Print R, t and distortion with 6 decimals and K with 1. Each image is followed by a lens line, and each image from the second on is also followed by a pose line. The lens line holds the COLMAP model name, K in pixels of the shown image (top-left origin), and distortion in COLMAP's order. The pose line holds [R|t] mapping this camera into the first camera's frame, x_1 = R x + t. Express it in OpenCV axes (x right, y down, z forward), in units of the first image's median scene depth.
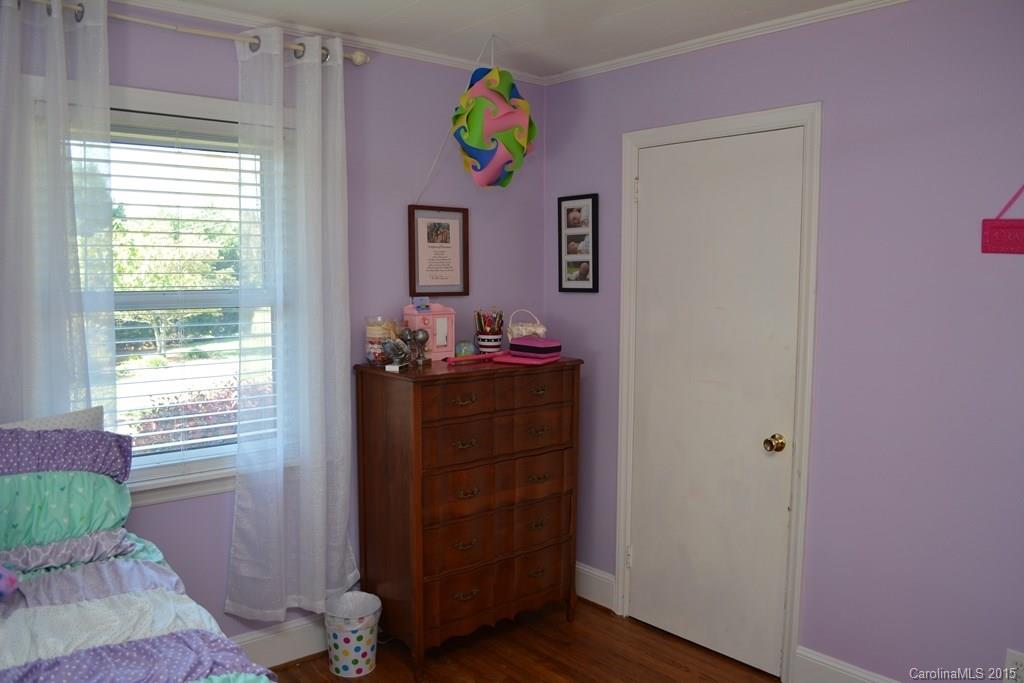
lens RADIAL K [[818.4, 0, 512.2], [0, 818.4, 343.4], [0, 0, 1]] dist [-0.071261, -0.005246]
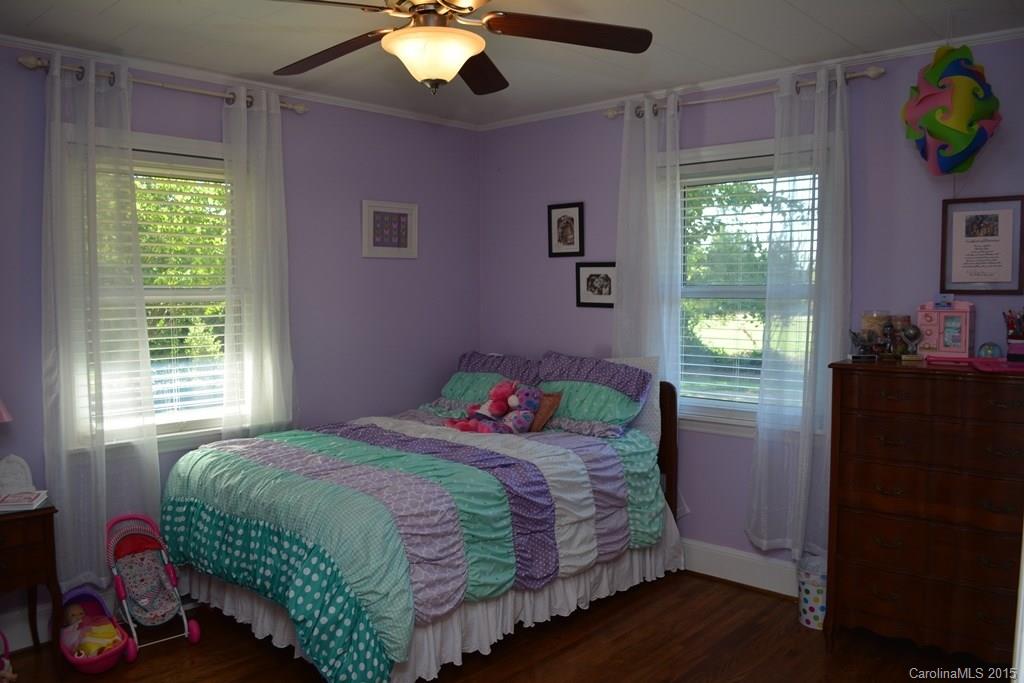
lens RADIAL K [[818.4, 0, 512.3], [0, 818.4, 340.3], [0, 0, 1]] dist [-0.071261, -0.005246]
pose [[0.115578, 0.058637, -0.991566, 0.766697], [-0.085140, 0.995167, 0.048926, -0.004874], [0.989643, 0.078767, 0.120012, 0.381603]]
